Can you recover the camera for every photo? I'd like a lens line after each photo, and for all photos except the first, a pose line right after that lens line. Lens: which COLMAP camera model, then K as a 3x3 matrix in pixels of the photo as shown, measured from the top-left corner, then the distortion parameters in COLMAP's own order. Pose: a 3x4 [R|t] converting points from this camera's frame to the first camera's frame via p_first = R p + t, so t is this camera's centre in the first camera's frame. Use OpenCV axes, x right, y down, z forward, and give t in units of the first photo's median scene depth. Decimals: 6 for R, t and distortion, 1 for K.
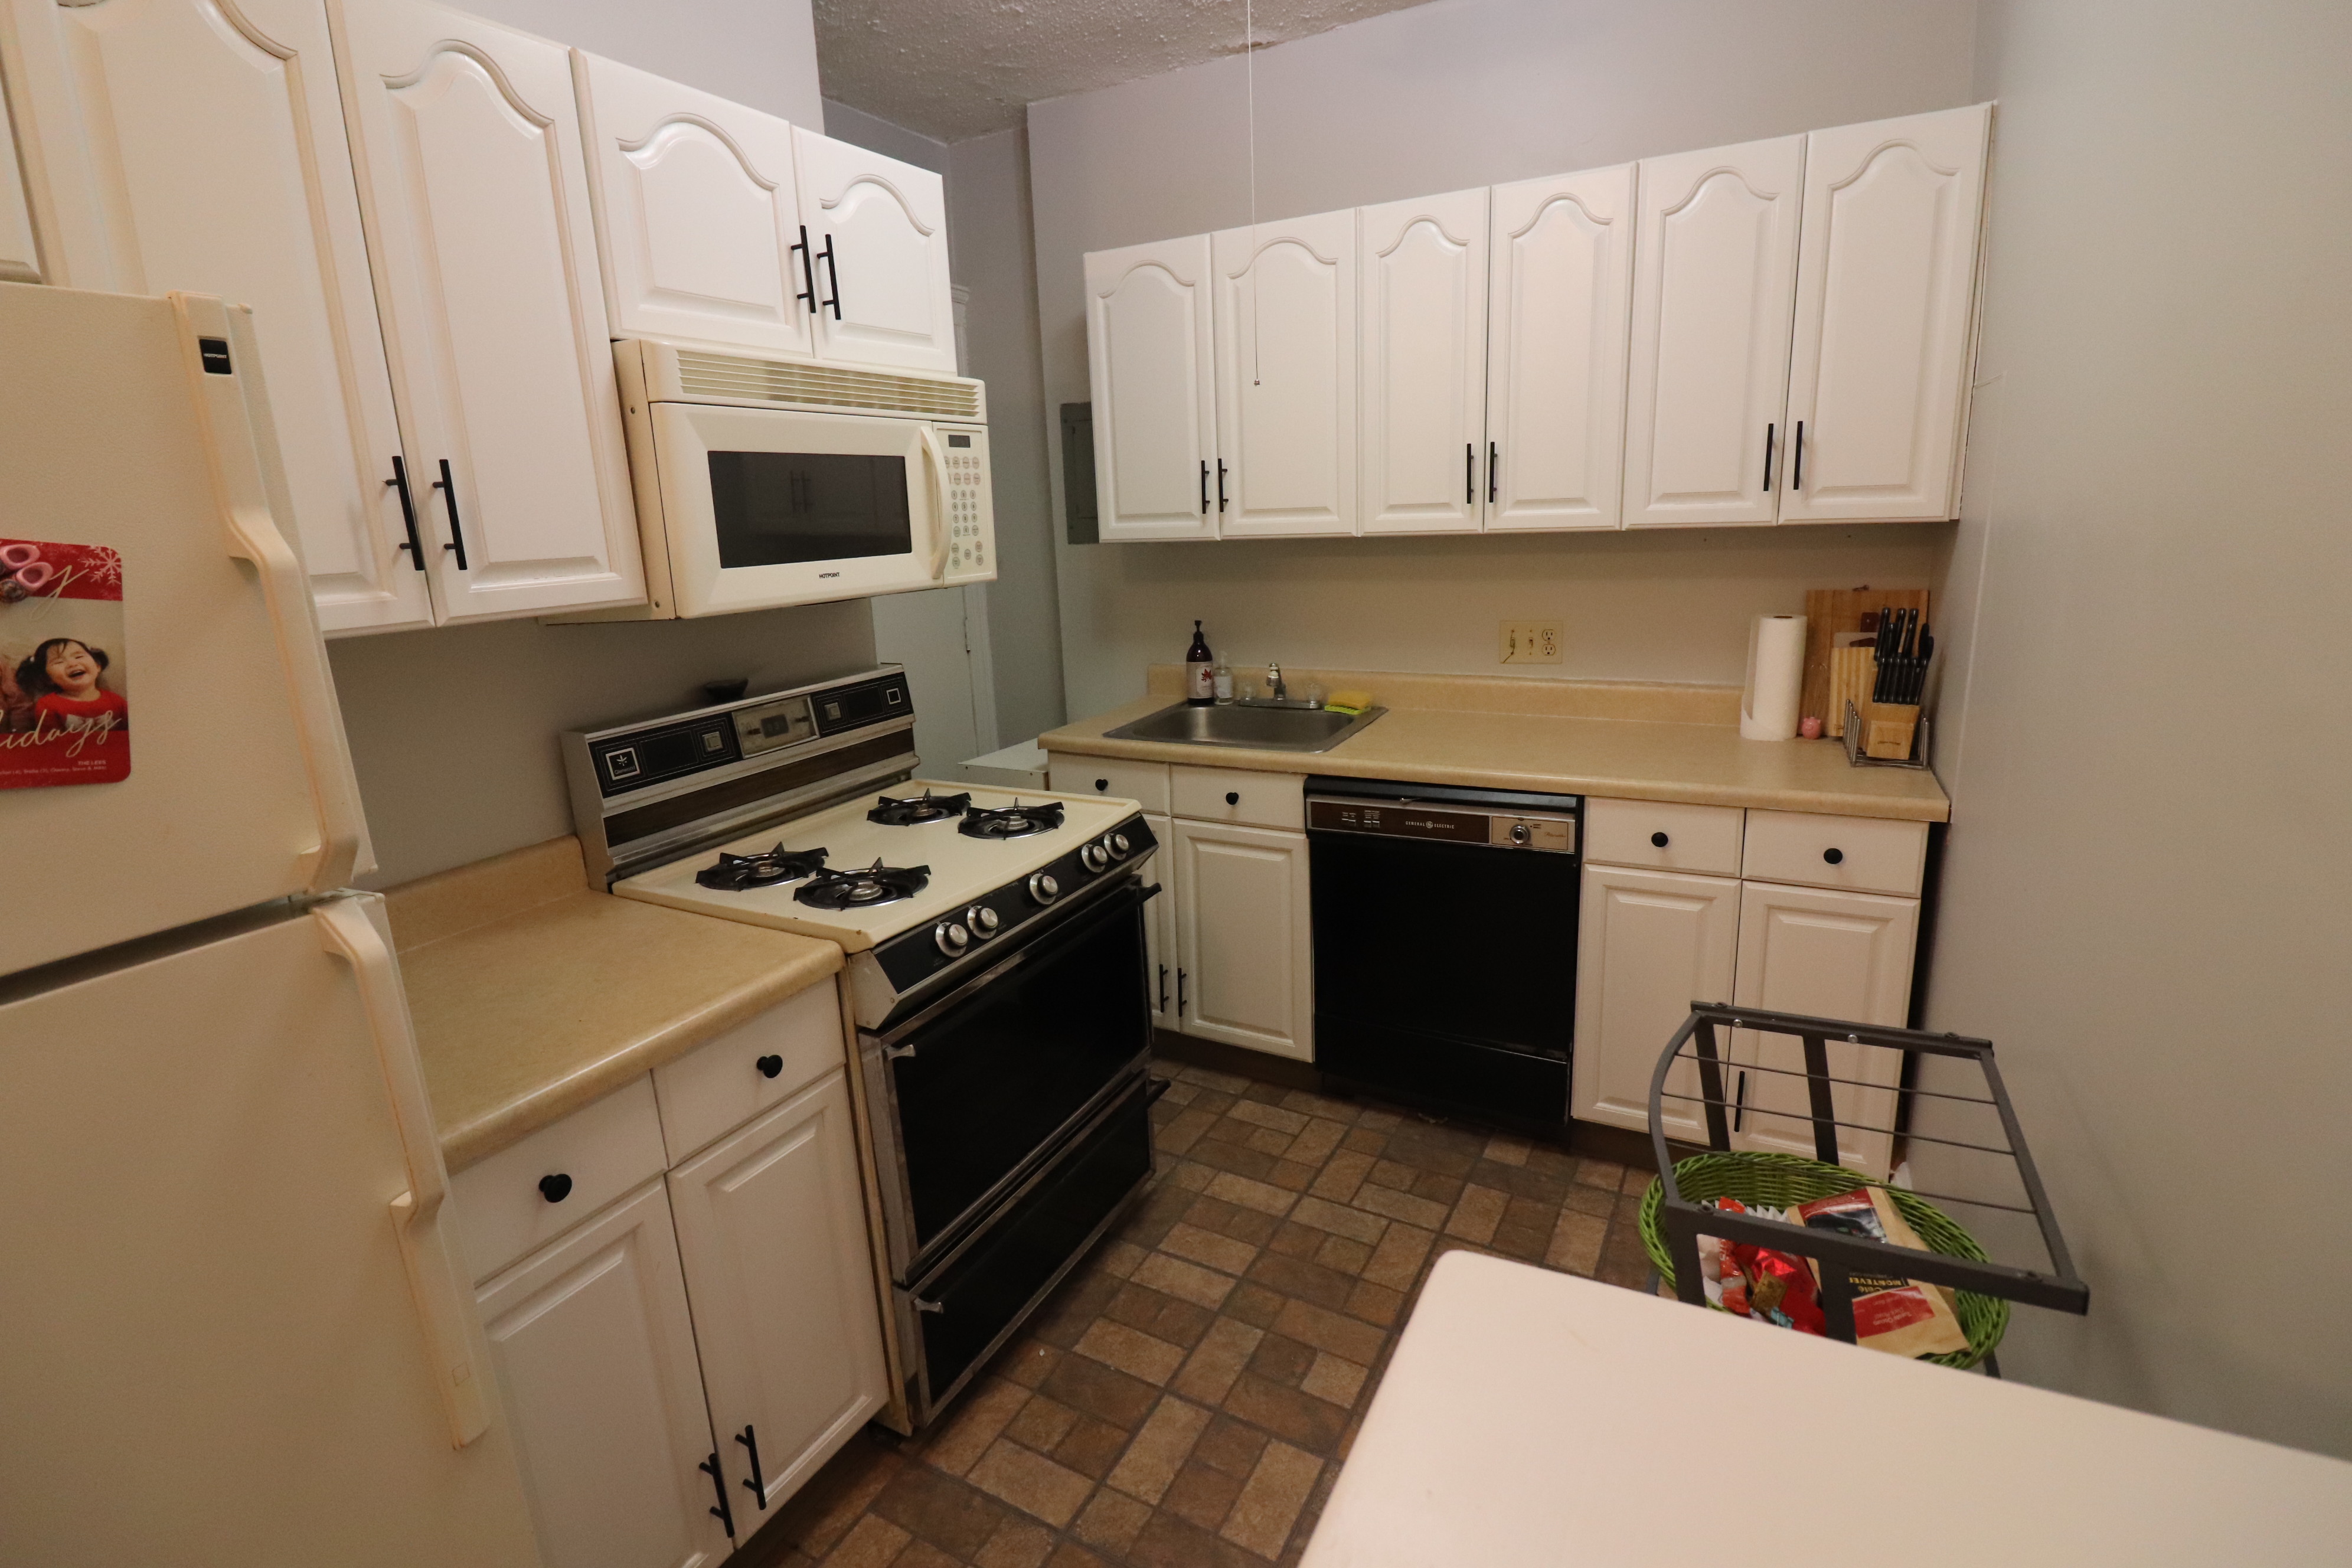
lens RADIAL K [[1093.5, 0, 1163.2], [0, 1093.5, 767.3], [0, 0, 1]] dist [-0.008011, -0.006939]
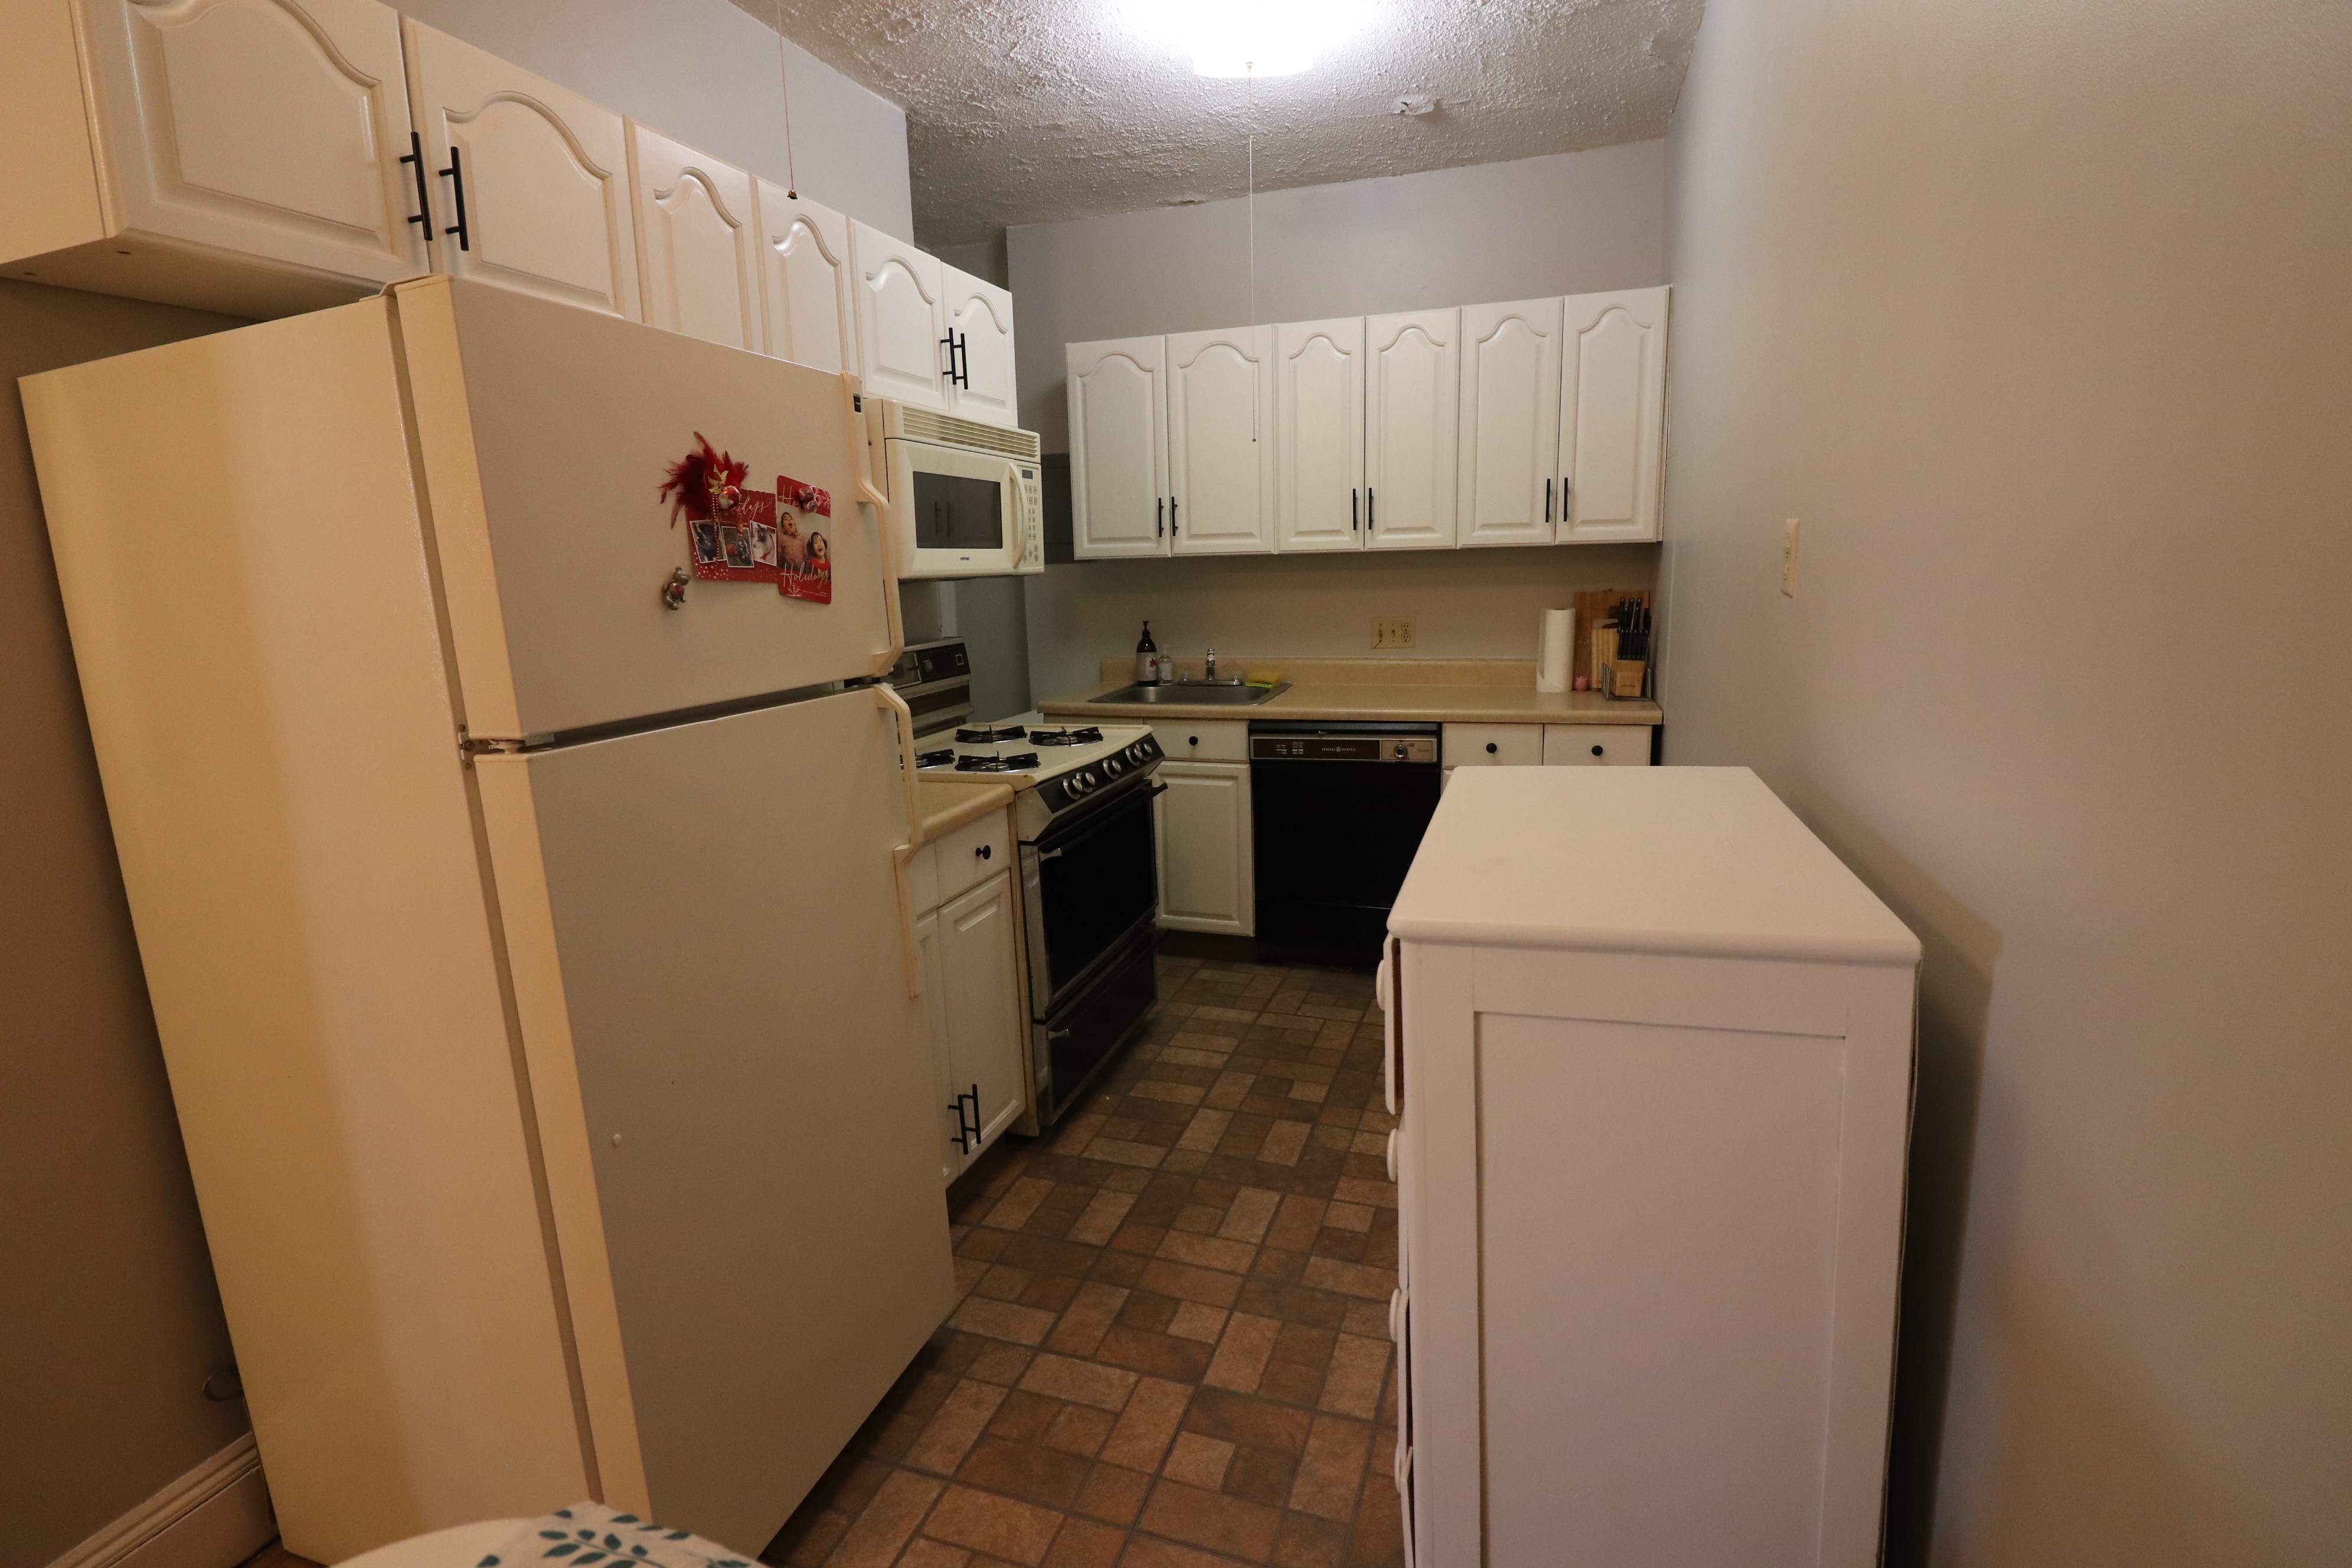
lens RADIAL K [[1093.5, 0, 1164.9], [0, 1093.5, 774.8], [0, 0, 1]] dist [-0.008011, -0.006939]
pose [[0.985504, -0.016793, 0.168819, -0.256058], [0.025017, 0.998595, -0.046709, 0.168080], [-0.167798, 0.050255, 0.984540, -0.427197]]
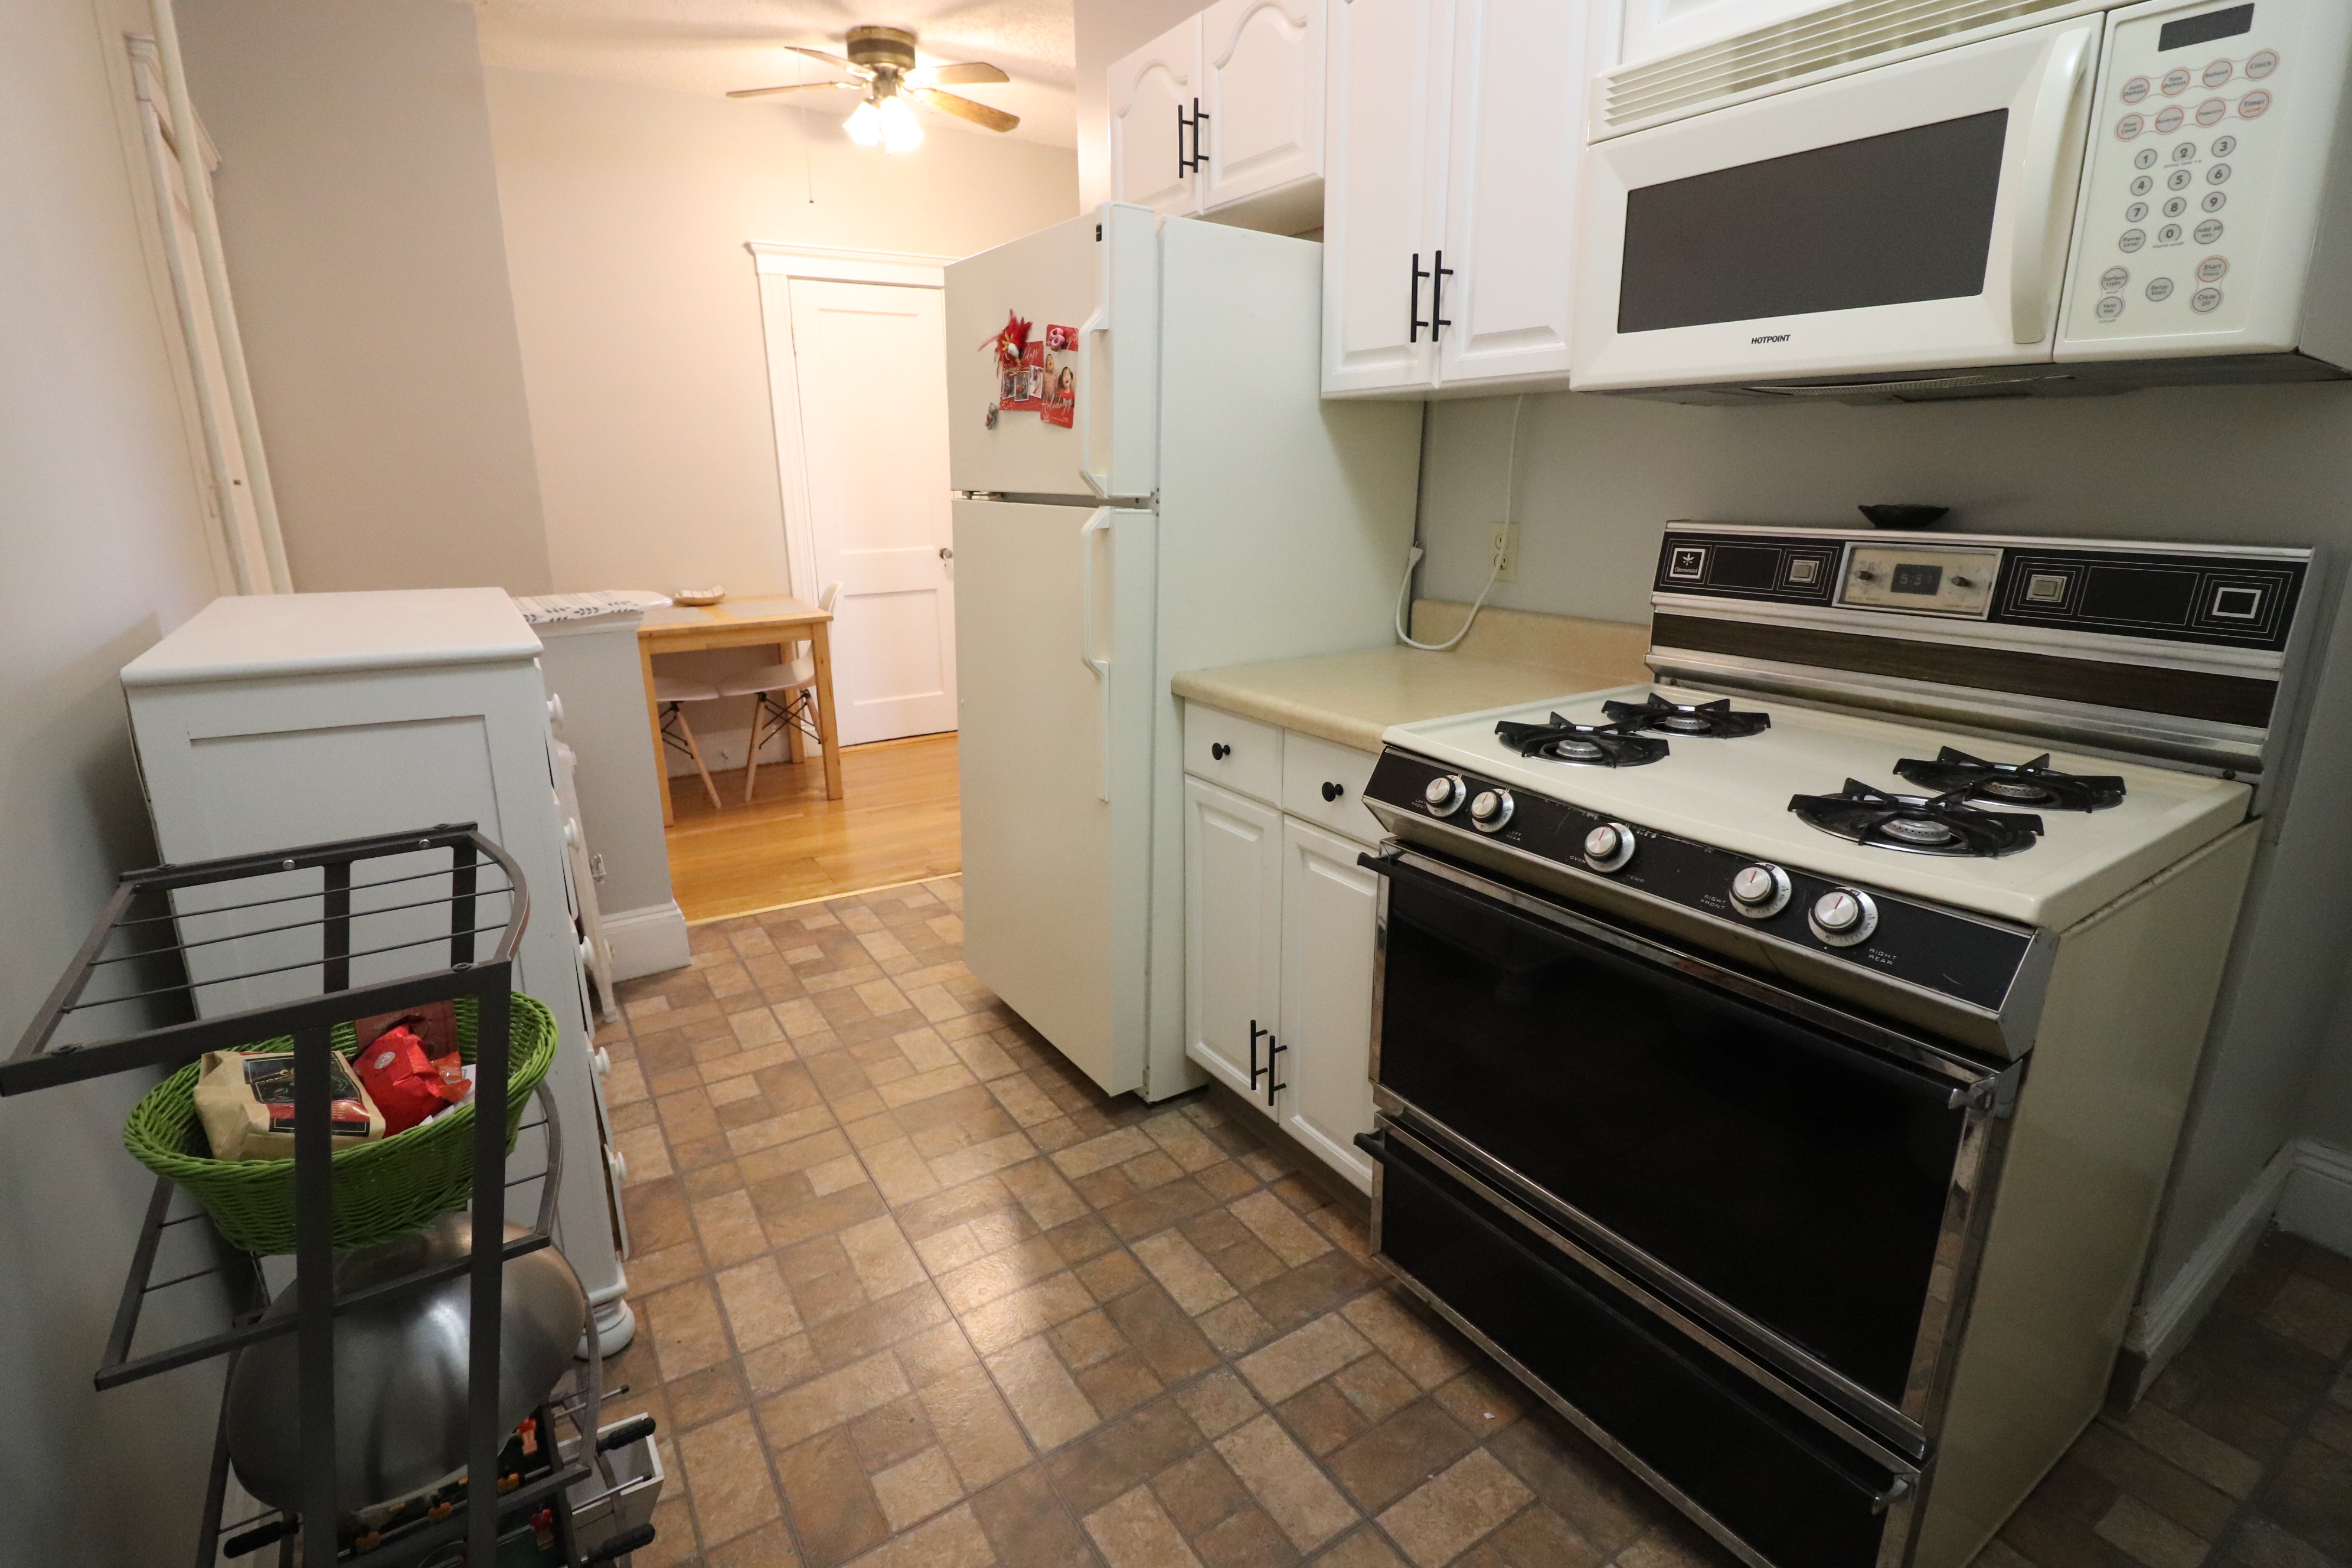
lens RADIAL K [[1093.5, 0, 1177.2], [0, 1093.5, 772.4], [0, 0, 1]] dist [-0.008011, -0.006939]
pose [[-0.459621, 0.290850, -0.839140, 0.464386], [-0.173782, 0.897136, 0.406137, -0.125831], [0.870947, 0.332496, -0.361798, 0.882582]]
